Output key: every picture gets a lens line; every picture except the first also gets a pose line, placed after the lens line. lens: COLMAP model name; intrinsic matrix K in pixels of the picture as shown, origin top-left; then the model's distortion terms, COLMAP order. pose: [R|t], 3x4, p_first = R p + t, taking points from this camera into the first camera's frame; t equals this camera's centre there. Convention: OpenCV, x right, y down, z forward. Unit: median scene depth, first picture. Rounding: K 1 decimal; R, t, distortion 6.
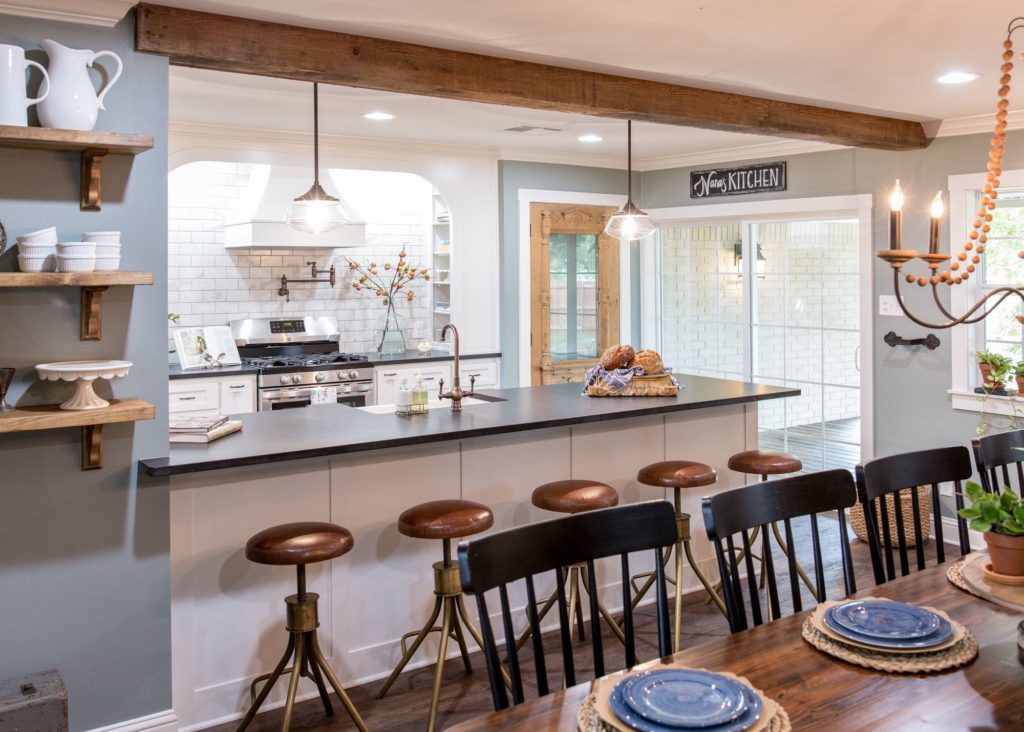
lens RADIAL K [[967.2, 0, 511.9], [0, 967.2, 365.8], [0, 0, 1]] dist [0.005362, 0.000000]
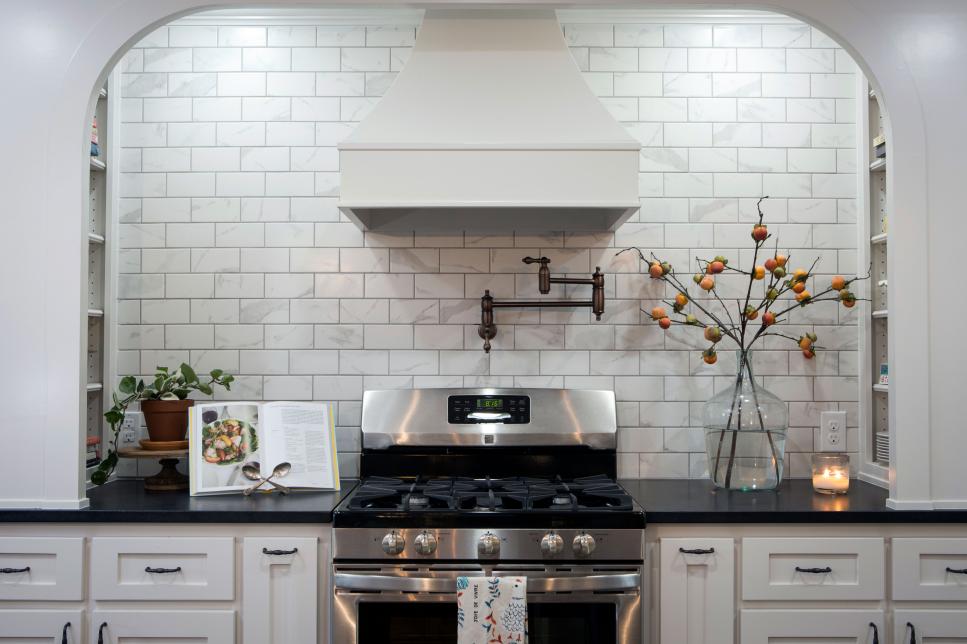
lens RADIAL K [[994.2, 0, 484.5], [0, 994.2, 325.0], [0, 0, 1]] dist [-0.128632, 0.000000]
pose [[0.811920, -0.011798, -0.583649, 0.025572], [-0.066733, 0.991366, -0.112871, -0.027451], [0.579942, 0.130591, 0.804123, 0.633362]]
